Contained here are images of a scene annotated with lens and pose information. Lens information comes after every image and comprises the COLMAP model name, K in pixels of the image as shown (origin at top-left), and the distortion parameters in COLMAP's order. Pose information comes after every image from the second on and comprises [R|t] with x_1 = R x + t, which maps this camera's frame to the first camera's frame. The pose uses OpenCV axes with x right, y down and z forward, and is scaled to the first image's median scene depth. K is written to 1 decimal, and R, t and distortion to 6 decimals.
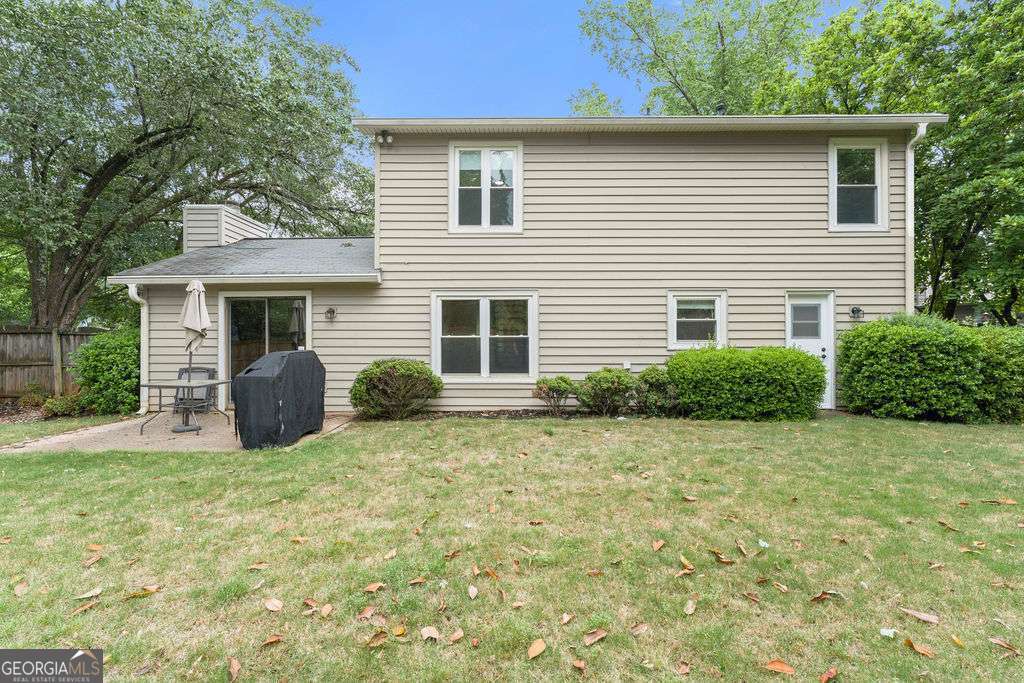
lens RADIAL K [[497.0, 0, 510.0], [0, 497.0, 341.8], [0, 0, 1]] dist [-0.001862, 0.000497]
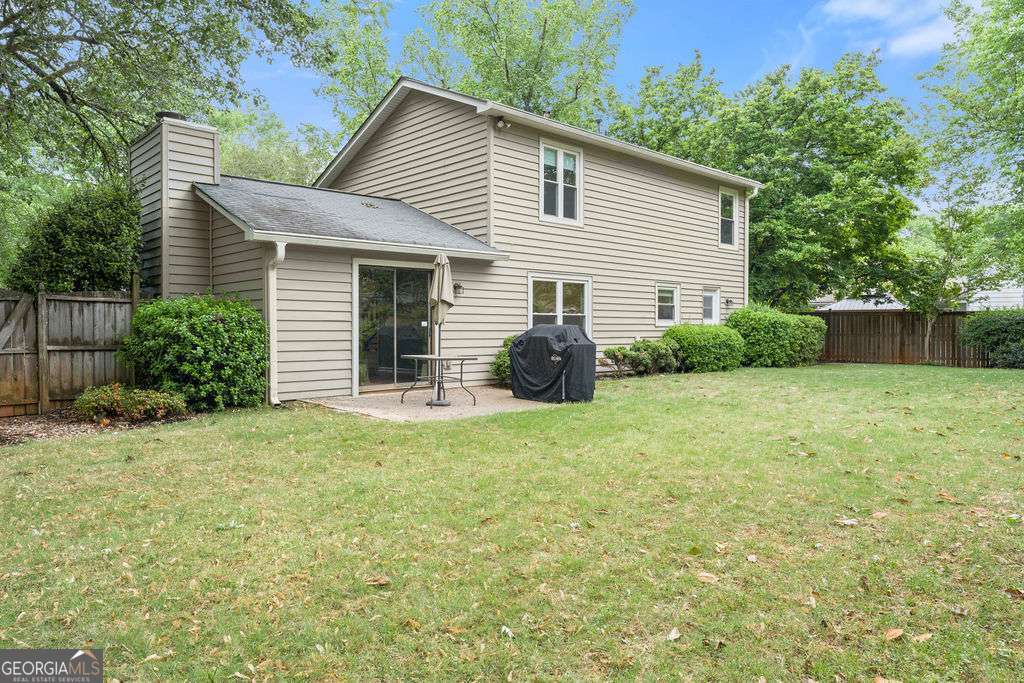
lens RADIAL K [[668.2, 0, 509.9], [0, 668.2, 342.8], [0, 0, 1]] dist [0.003376, -0.000165]
pose [[0.727873, -0.013187, 0.685585, -1.201017], [-0.006846, 0.999626, 0.026495, 0.015646], [-0.685678, -0.023978, 0.727510, -0.047568]]
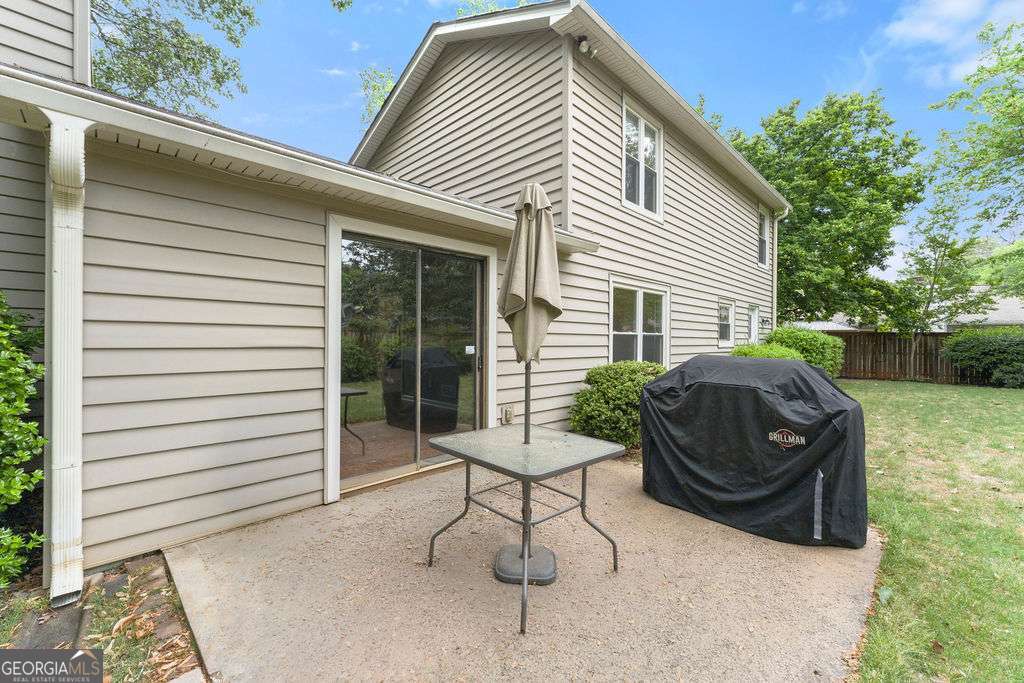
lens RADIAL K [[409.5, 0, 515.6], [0, 409.5, 340.1], [0, 0, 1]] dist [0.007298, 0.000348]
pose [[0.697116, 0.005557, 0.716937, -0.725094], [-0.014231, 0.999880, 0.006088, 0.000076], [-0.716817, -0.014446, 0.697111, 0.656305]]
